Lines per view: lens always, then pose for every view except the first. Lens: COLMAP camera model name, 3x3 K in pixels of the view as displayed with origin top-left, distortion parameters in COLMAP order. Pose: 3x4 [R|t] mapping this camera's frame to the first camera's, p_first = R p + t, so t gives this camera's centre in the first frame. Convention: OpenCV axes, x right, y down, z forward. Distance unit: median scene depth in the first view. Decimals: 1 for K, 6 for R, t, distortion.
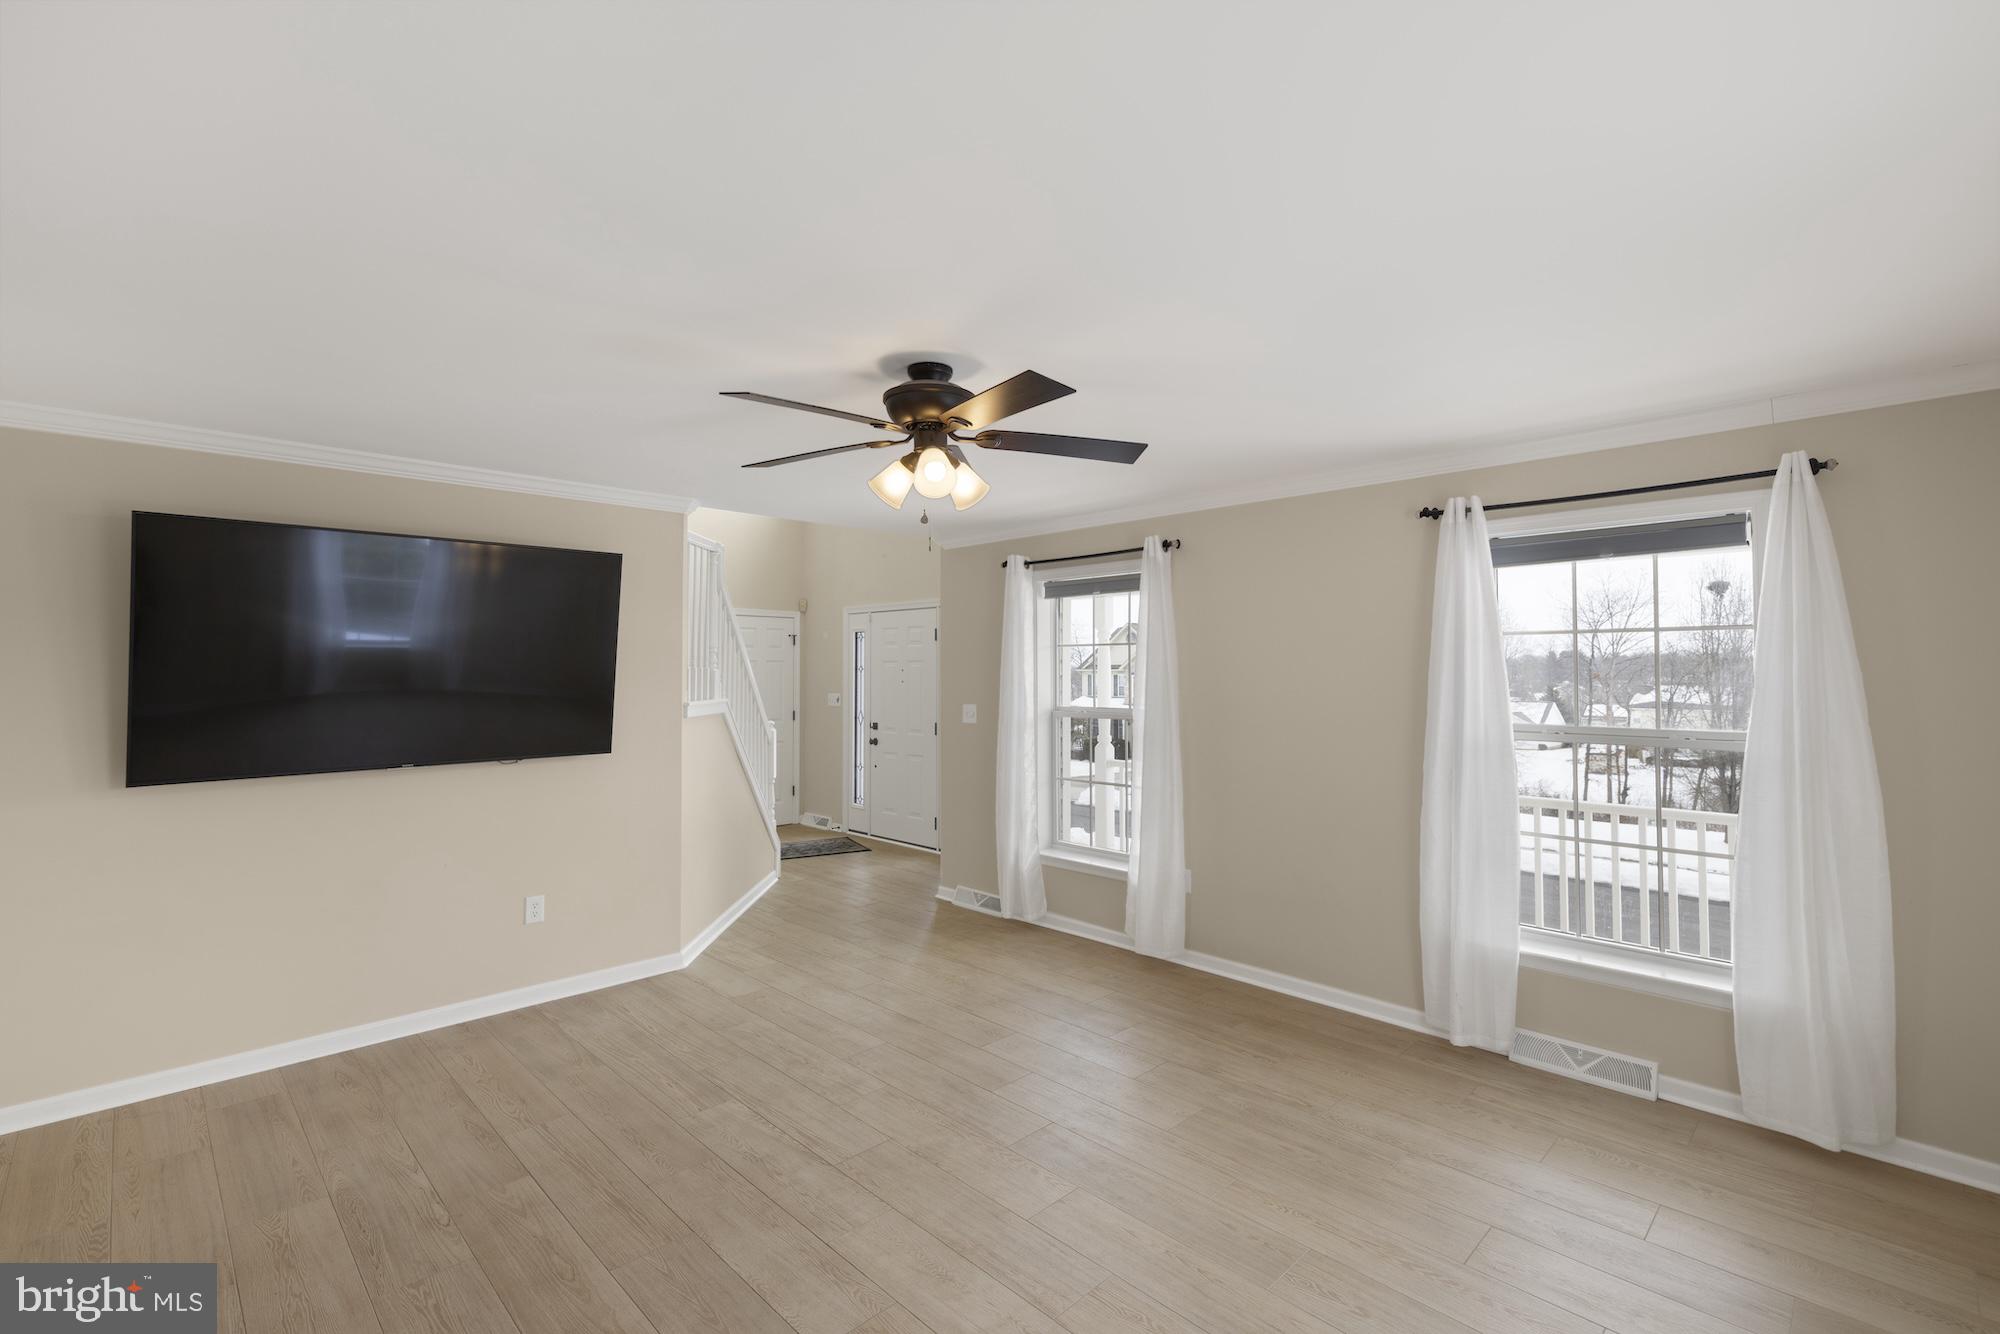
lens RADIAL K [[885.7, 0, 1002.7], [0, 885.7, 660.0], [0, 0, 1]] dist [0.018262, 0.000195]
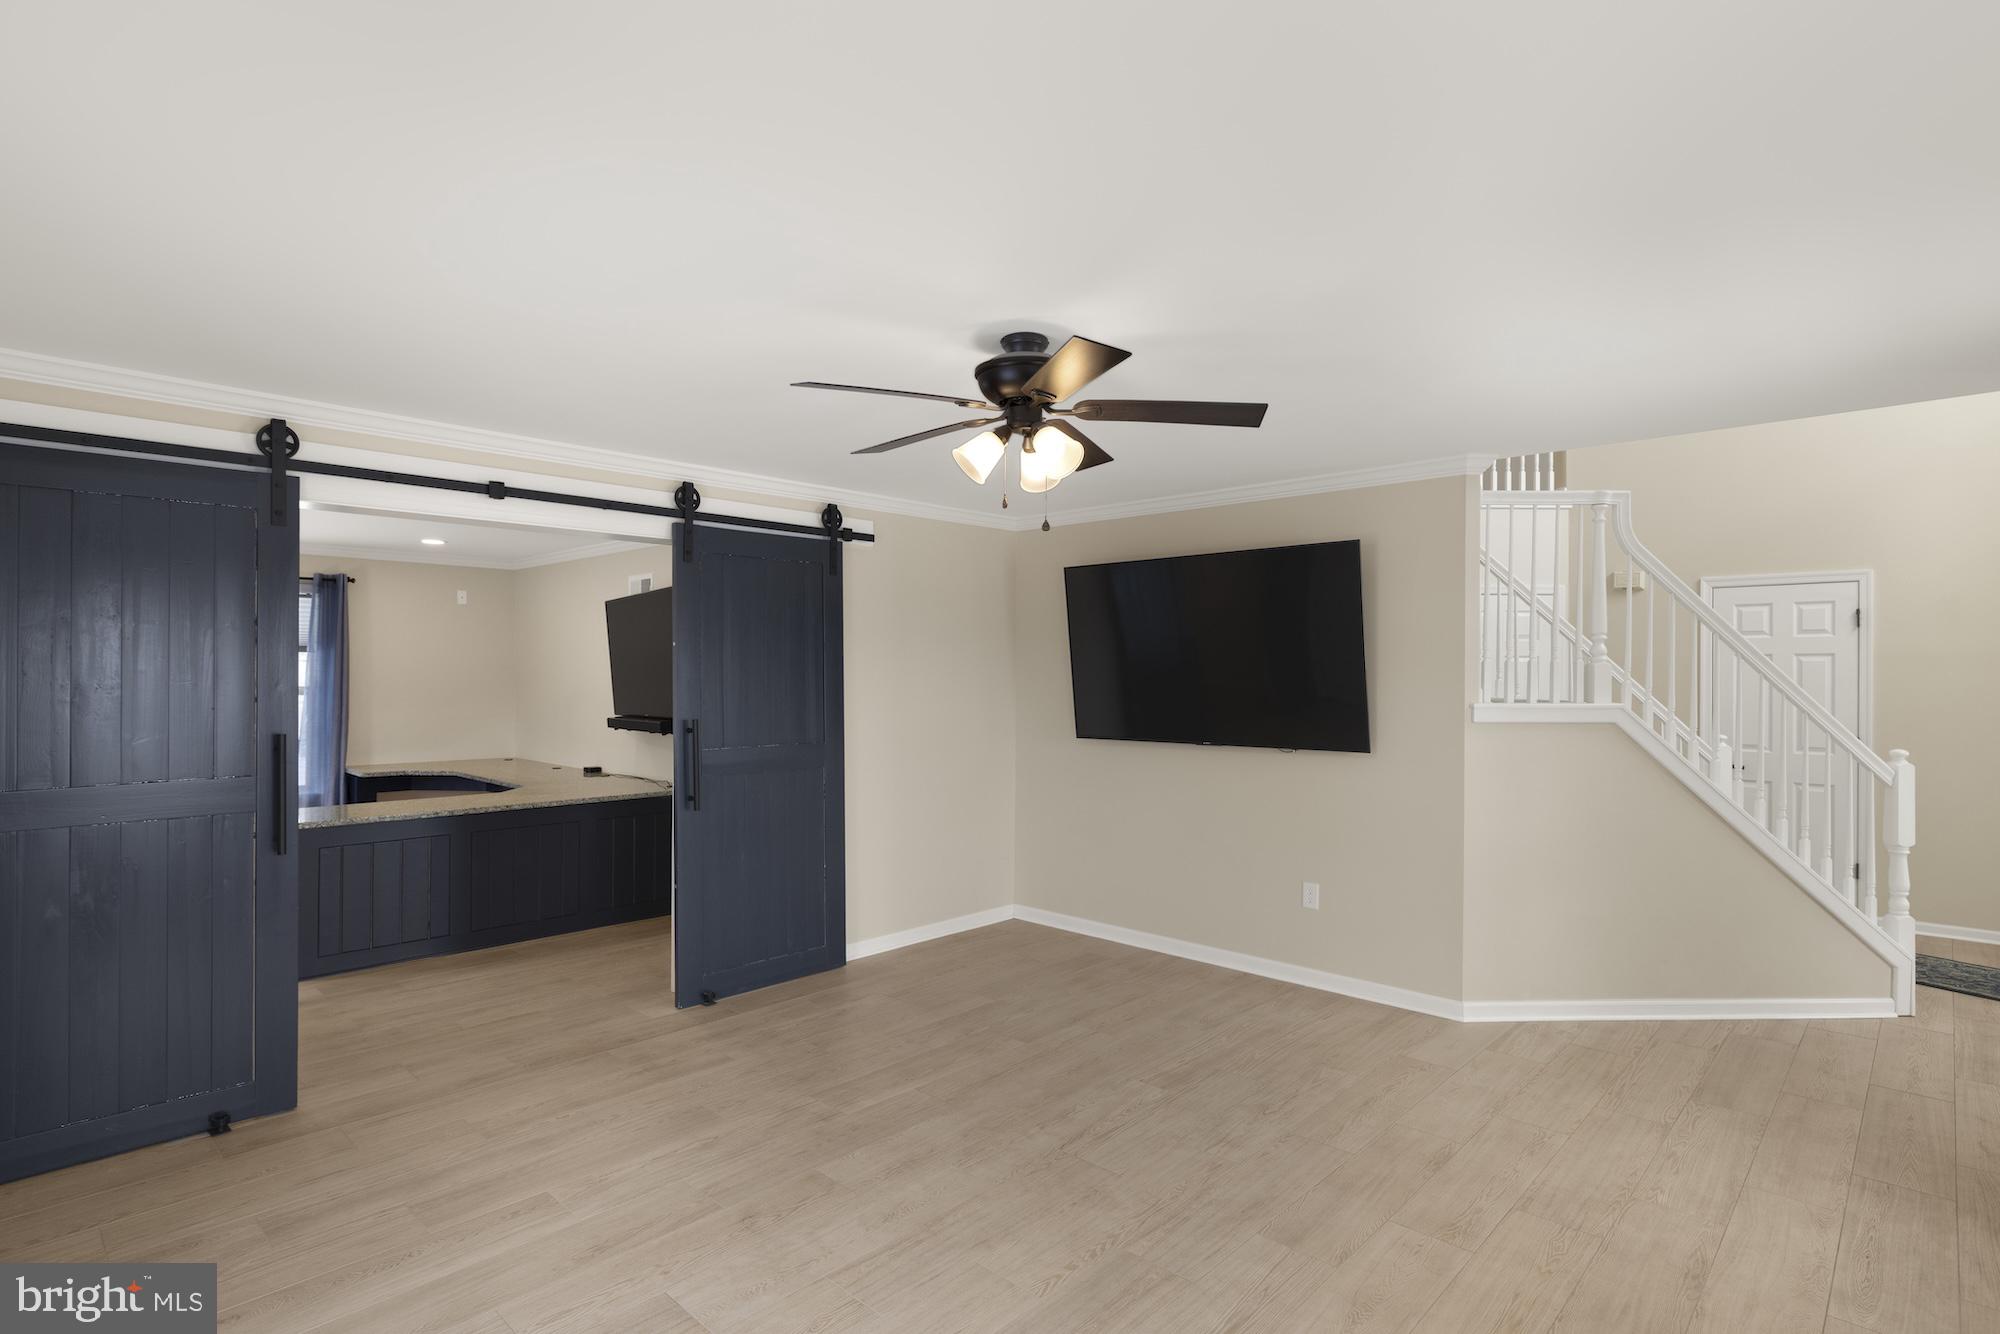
lens RADIAL K [[1031.2, 0, 1007.2], [0, 1031.2, 669.0], [0, 0, 1]] dist [-0.001344, 0.000019]
pose [[0.036377, -0.000025, -0.999338, 0.696946], [0.010573, 0.999944, 0.000360, 0.012862], [0.999282, -0.010579, 0.036375, 0.640239]]
